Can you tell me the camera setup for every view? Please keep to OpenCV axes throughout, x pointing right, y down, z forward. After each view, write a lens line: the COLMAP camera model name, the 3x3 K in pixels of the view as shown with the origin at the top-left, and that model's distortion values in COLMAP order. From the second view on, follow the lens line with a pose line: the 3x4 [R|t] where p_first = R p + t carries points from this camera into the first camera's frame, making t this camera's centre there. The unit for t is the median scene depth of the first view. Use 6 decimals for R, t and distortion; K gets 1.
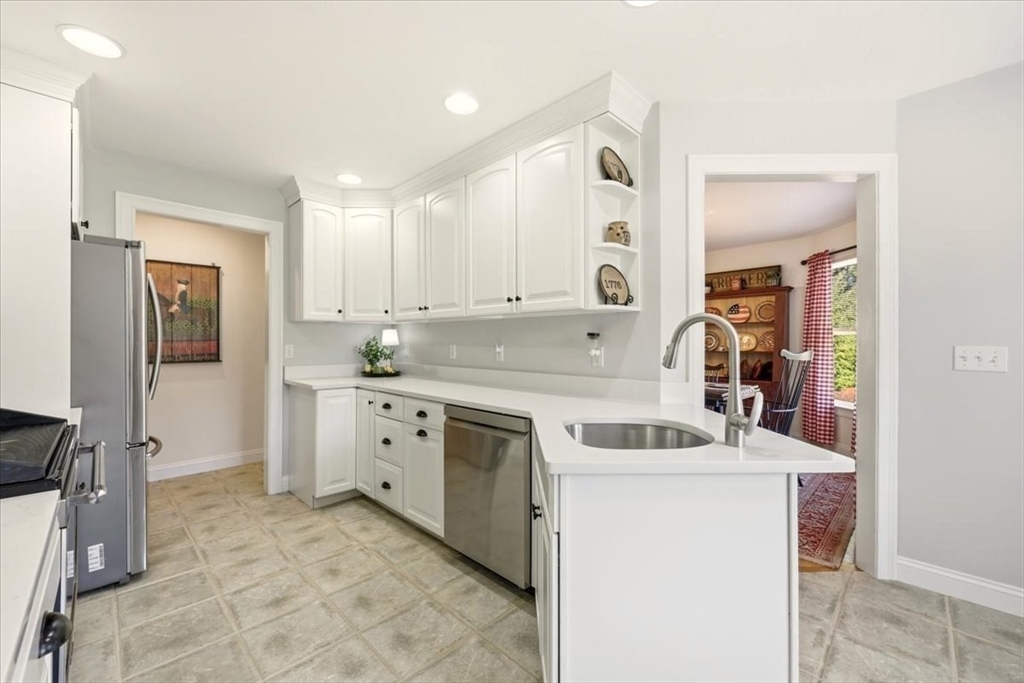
lens RADIAL K [[413.6, 0, 508.4], [0, 413.6, 340.1], [0, 0, 1]] dist [0.000874, 0.000142]
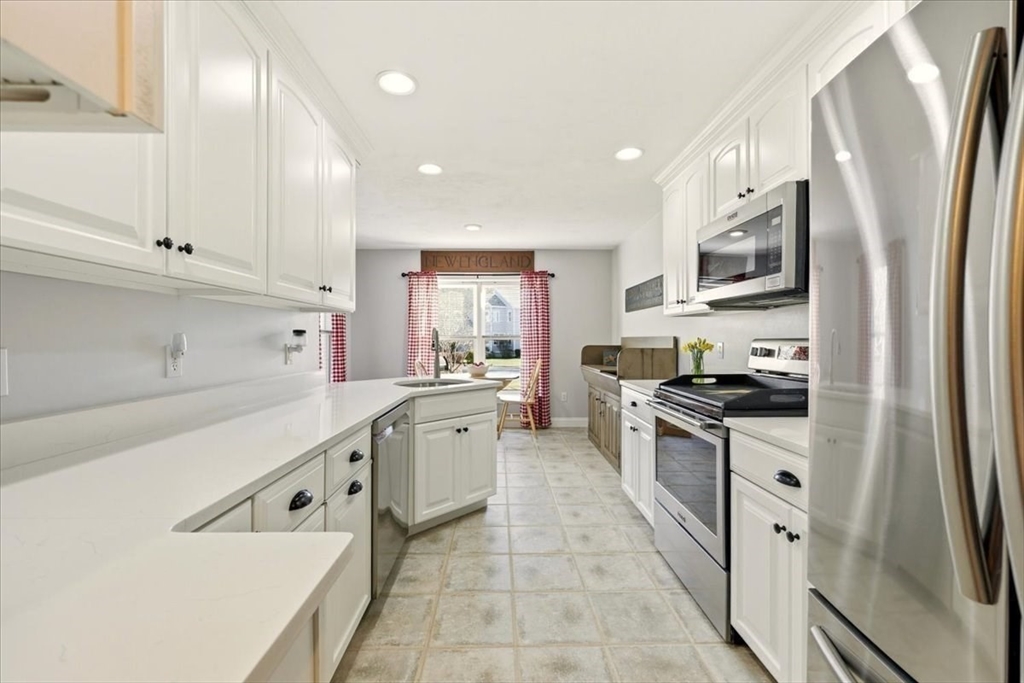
lens RADIAL K [[413.6, 0, 508.4], [0, 413.6, 340.1], [0, 0, 1]] dist [0.000874, 0.000142]
pose [[-0.721576, -0.004807, 0.692319, -0.765265], [-0.005535, 0.999984, 0.001175, 0.001624], [-0.692313, -0.002984, -0.721591, 1.226034]]
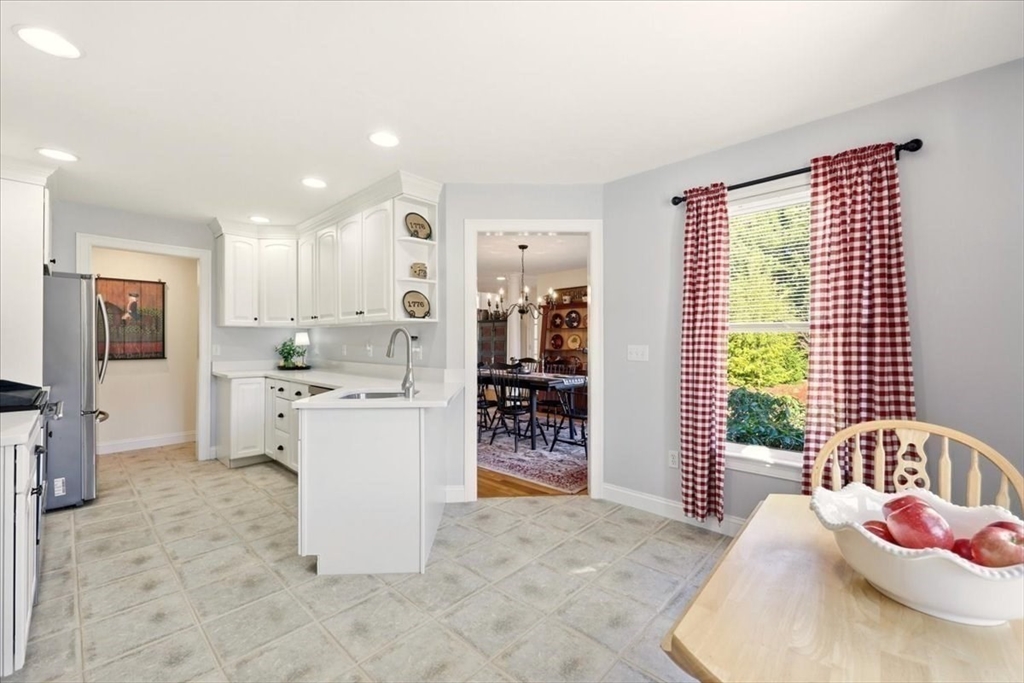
lens RADIAL K [[419.8, 0, 509.8], [0, 419.8, 339.1], [0, 0, 1]] dist [0.000631, 0.000426]
pose [[0.999550, -0.000551, 0.029999, 0.445406], [0.000662, 0.999993, -0.003714, -0.001503], [-0.029996, 0.003732, 0.999543, -0.433709]]
